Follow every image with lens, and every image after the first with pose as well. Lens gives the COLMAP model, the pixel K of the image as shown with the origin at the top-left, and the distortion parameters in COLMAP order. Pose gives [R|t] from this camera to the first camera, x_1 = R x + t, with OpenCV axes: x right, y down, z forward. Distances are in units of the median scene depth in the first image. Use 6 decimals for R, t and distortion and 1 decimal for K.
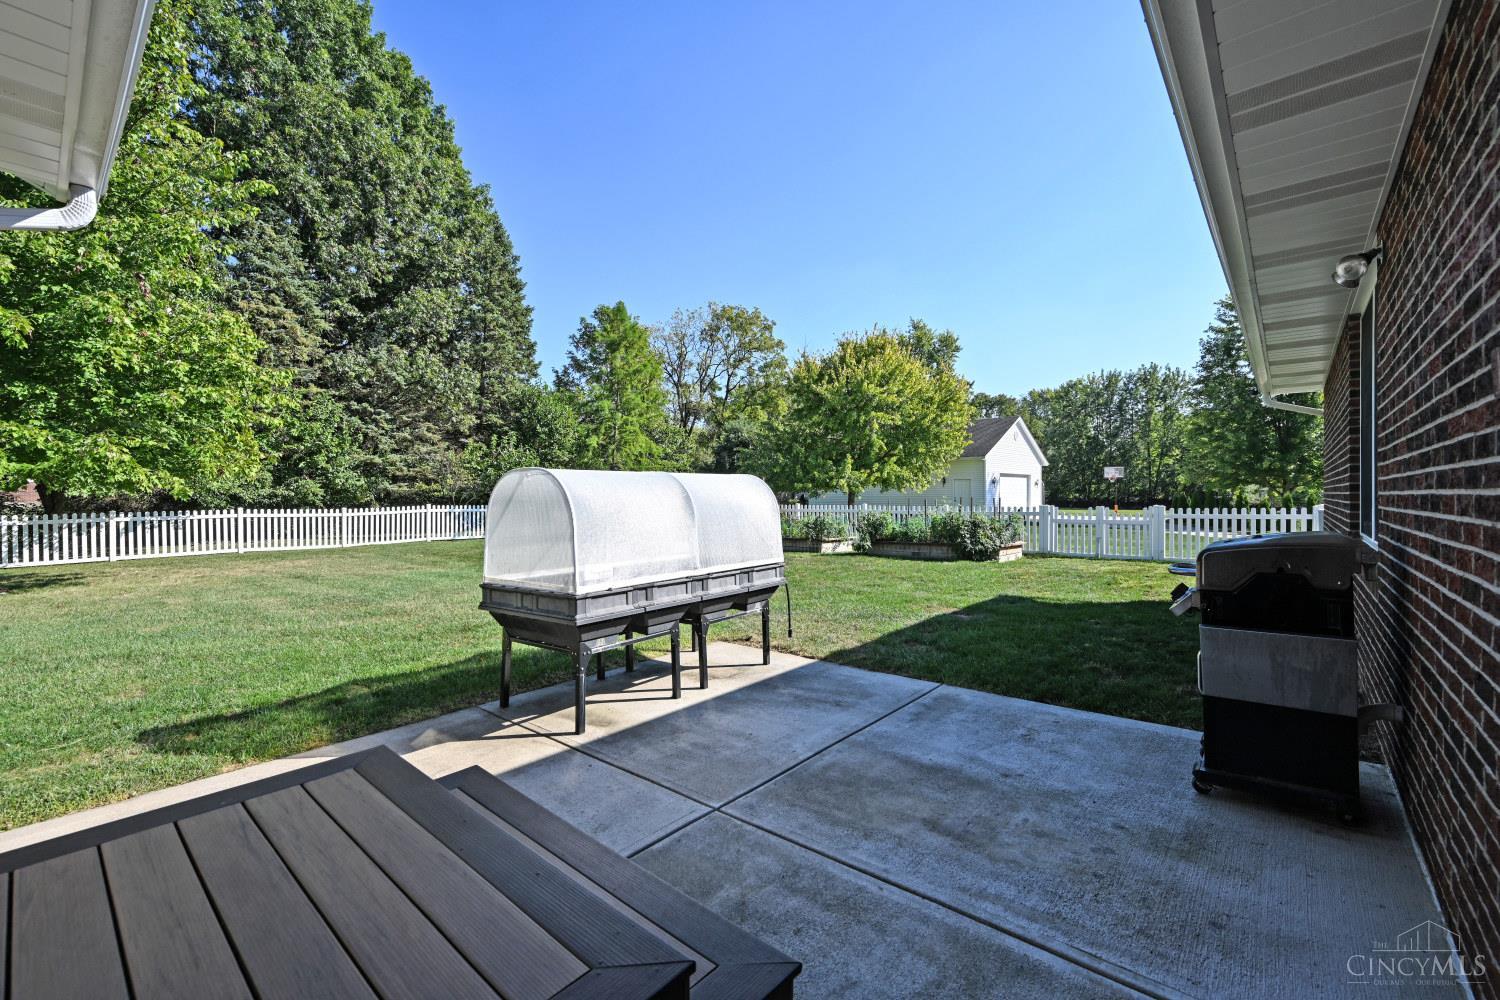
lens RADIAL K [[630.8, 0, 754.7], [0, 630.8, 487.7], [0, 0, 1]] dist [-0.003159, -0.000453]
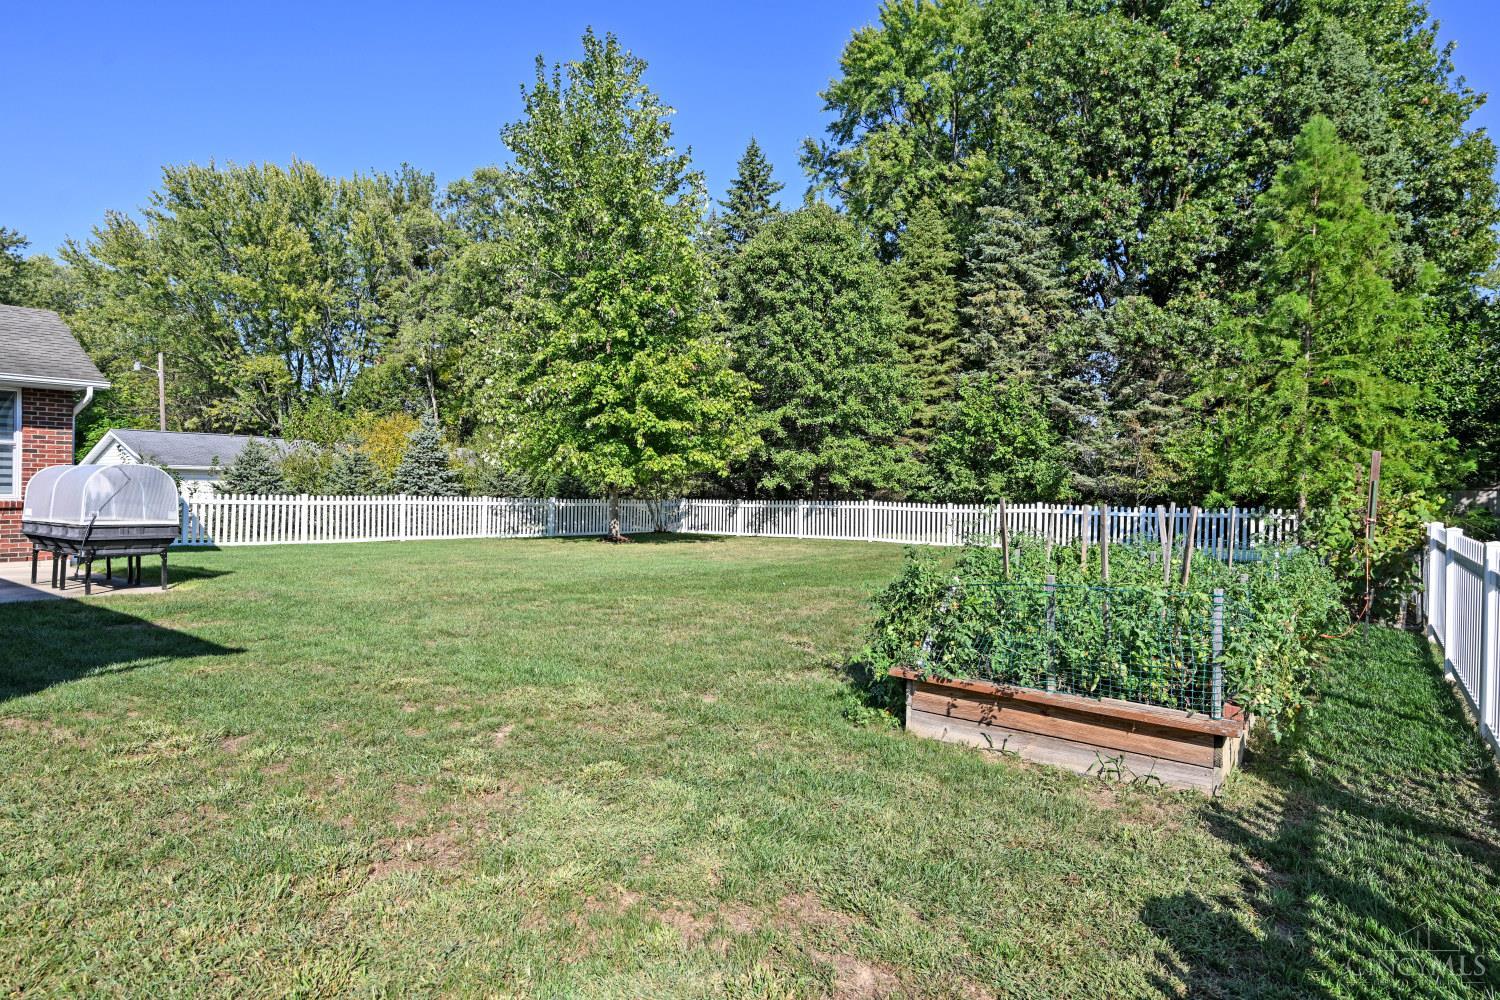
lens RADIAL K [[820.9, 0, 755.7], [0, 820.9, 493.2], [0, 0, 1]] dist [0.008389, 0.002321]
pose [[0.066109, 0.010957, -0.997752, 0.377932], [-0.002615, 0.999938, 0.010808, 0.003411], [0.997809, 0.001895, 0.066134, 0.455982]]
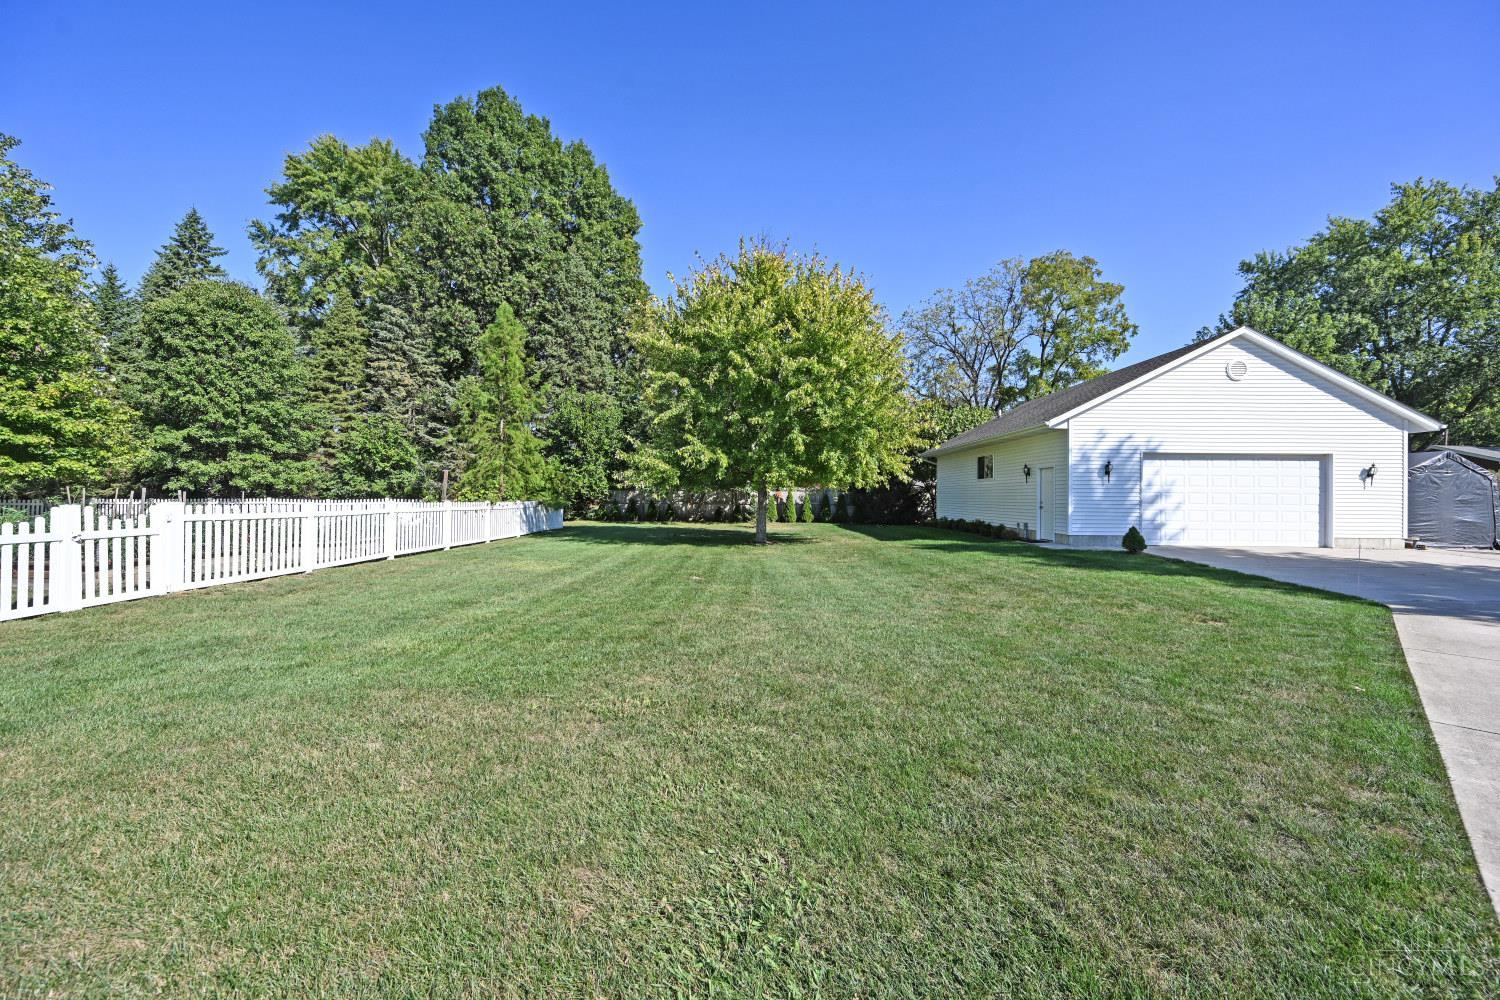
lens RADIAL K [[594.2, 0, 745.6], [0, 594.2, 492.0], [0, 0, 1]] dist [0.002742, -0.000278]
pose [[0.652390, 0.002960, -0.757877, 0.683605], [-0.002645, 0.999995, 0.001629, 0.008258], [0.757879, 0.000942, 0.652395, 0.601376]]
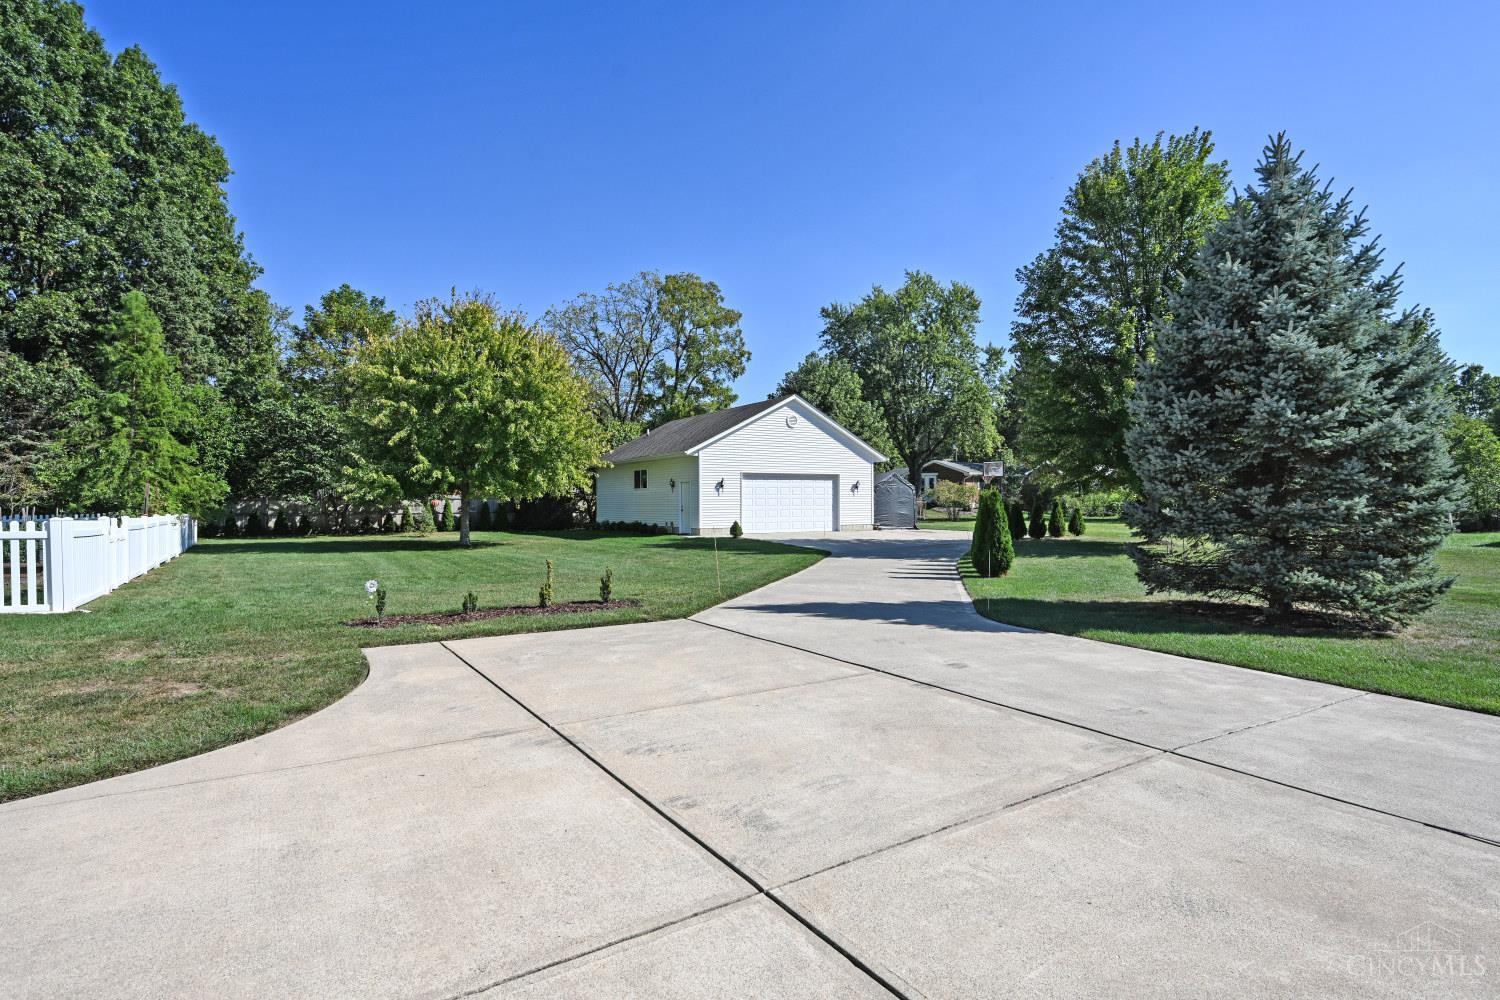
lens RADIAL K [[749.5, 0, 758.2], [0, 749.5, 498.9], [0, 0, 1]] dist [0.000215, -0.003526]
pose [[0.959462, -0.003157, -0.281821, 0.835392], [0.005262, 0.999964, 0.006715, 0.000862], [0.281789, -0.007926, 0.959444, 0.206888]]
